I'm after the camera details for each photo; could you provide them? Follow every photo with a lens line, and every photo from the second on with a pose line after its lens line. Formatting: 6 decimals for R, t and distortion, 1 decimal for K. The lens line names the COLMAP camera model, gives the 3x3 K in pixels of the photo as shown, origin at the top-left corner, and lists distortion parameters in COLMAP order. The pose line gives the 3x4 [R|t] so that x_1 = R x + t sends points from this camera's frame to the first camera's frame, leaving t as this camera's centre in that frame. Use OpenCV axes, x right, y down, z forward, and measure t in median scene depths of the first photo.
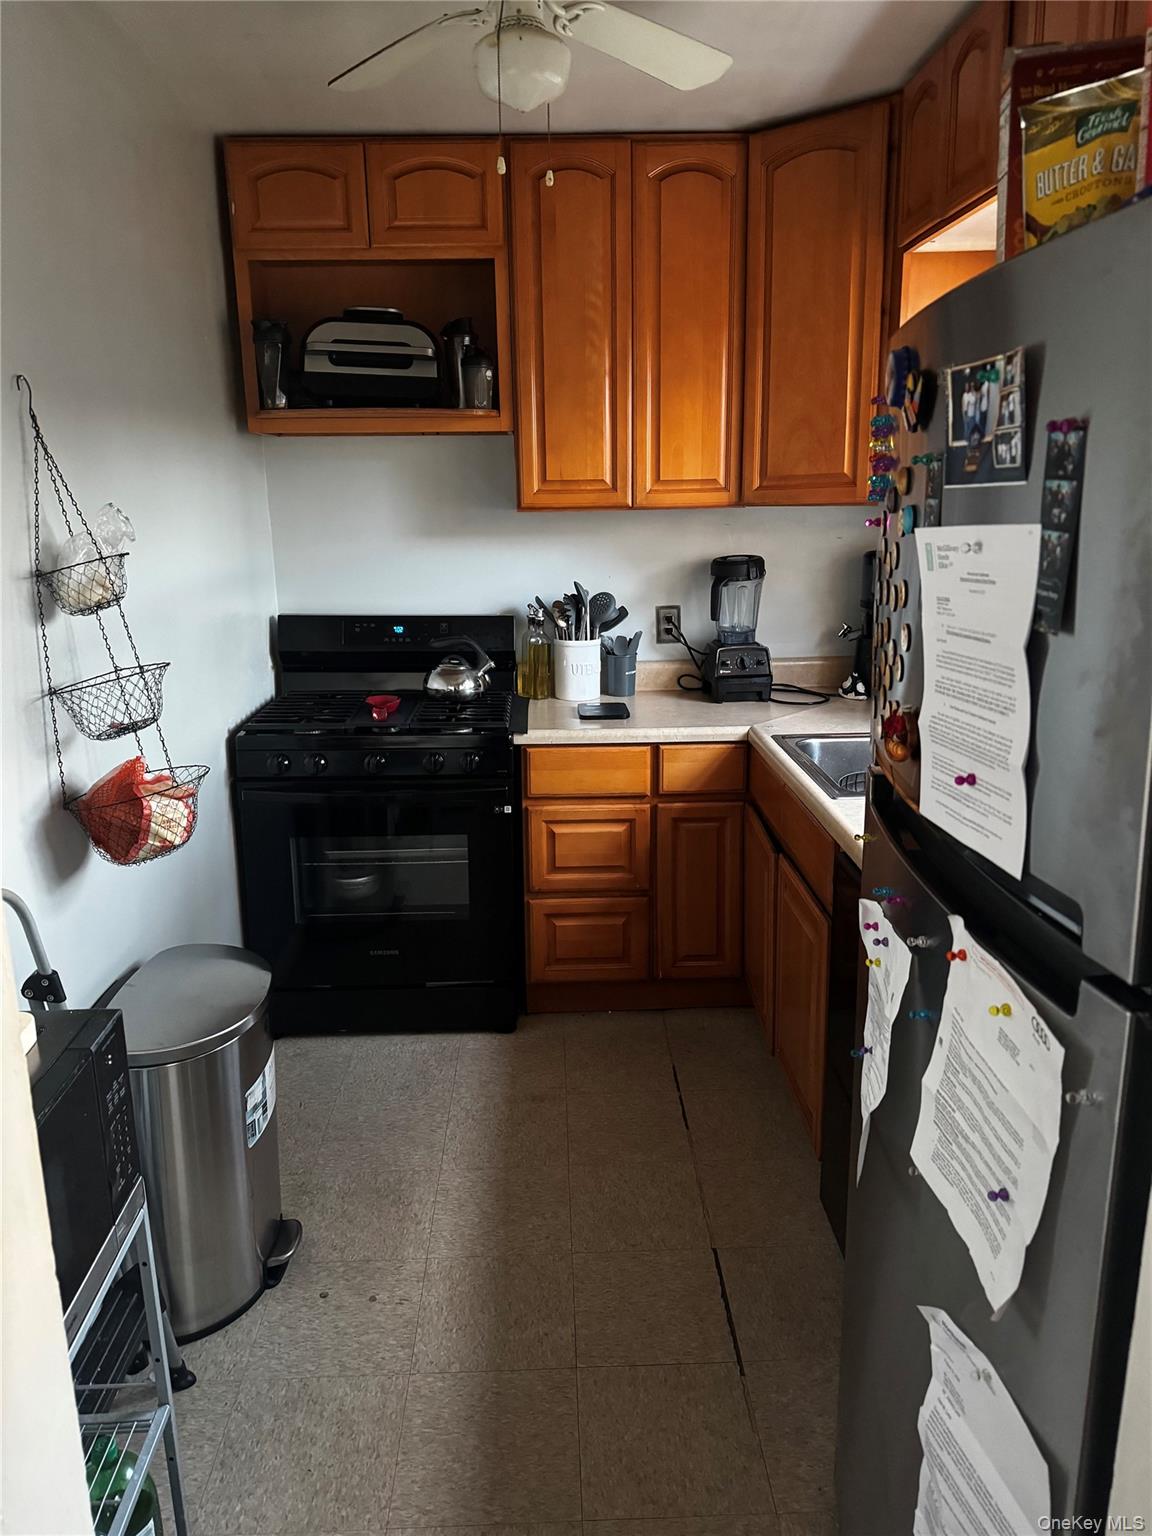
lens RADIAL K [[1090.1, 0, 568.5], [0, 1090.1, 762.4], [0, 0, 1]] dist [0.030111, -0.038245]
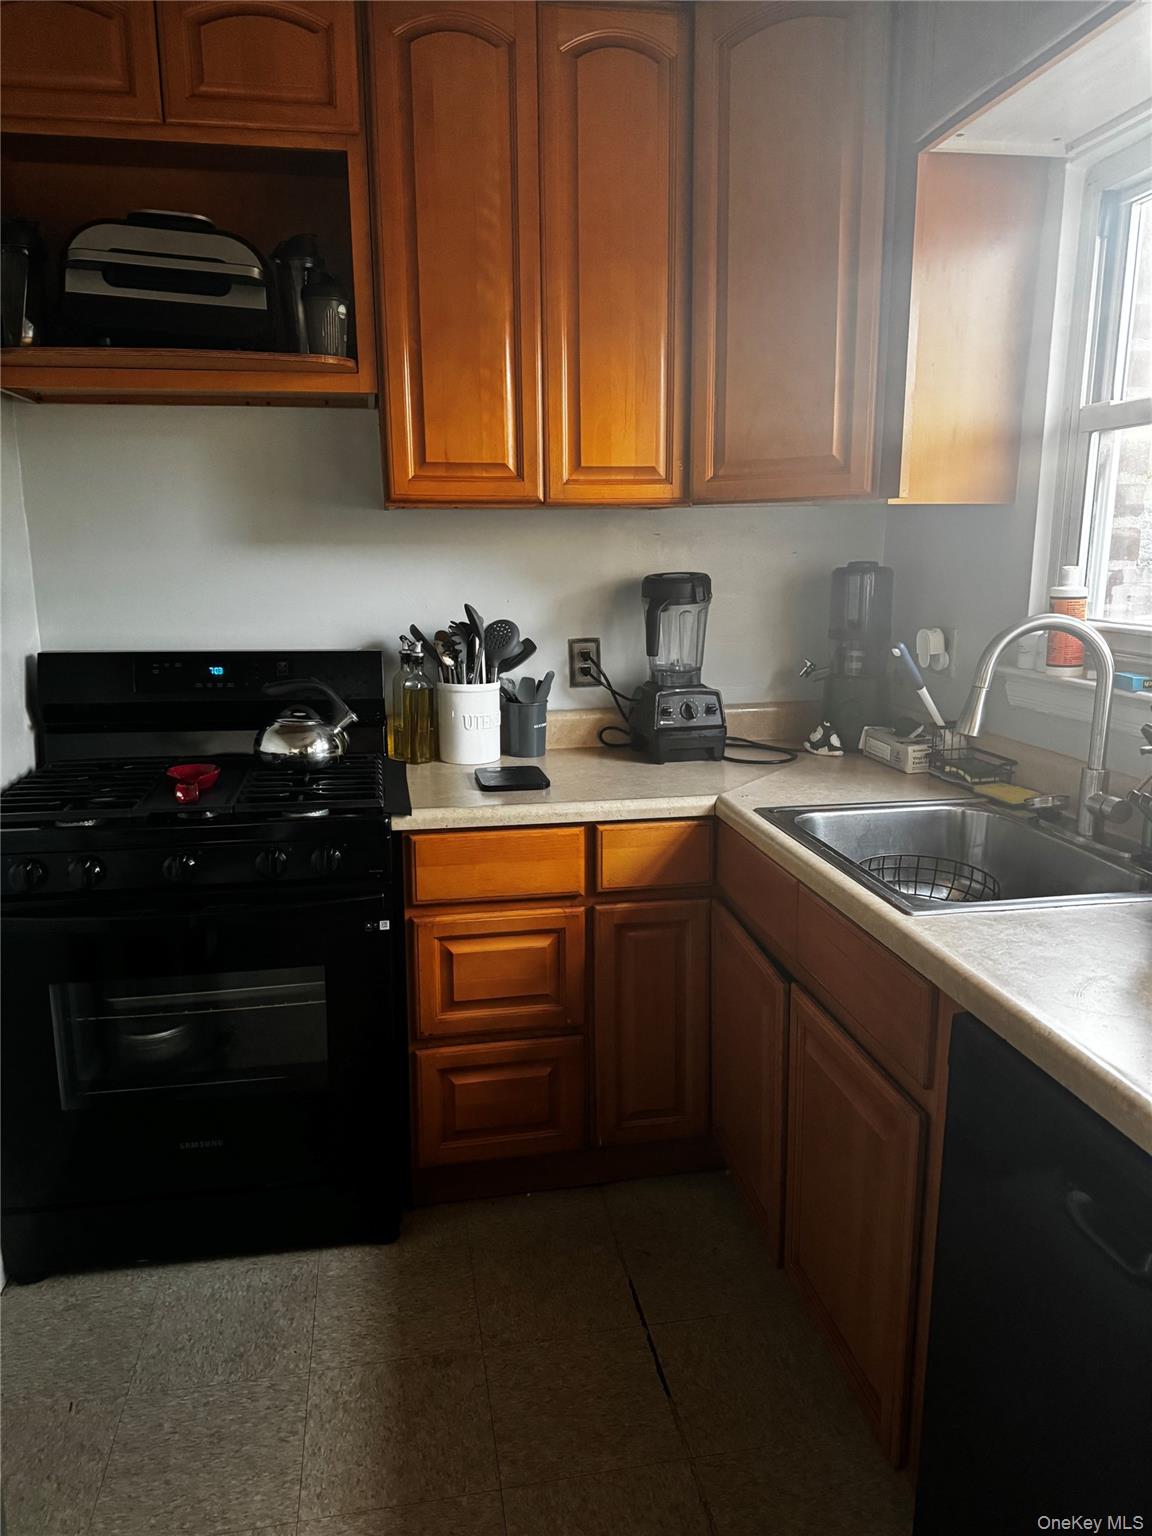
lens RADIAL K [[1090.1, 0, 587.2], [0, 1090.1, 773.6], [0, 0, 1]] dist [0.030111, -0.038245]
pose [[0.986937, -0.023239, 0.159419, -0.035648], [0.029429, 0.998897, -0.036582, -0.023237], [-0.158393, 0.040796, 0.986533, 0.281229]]
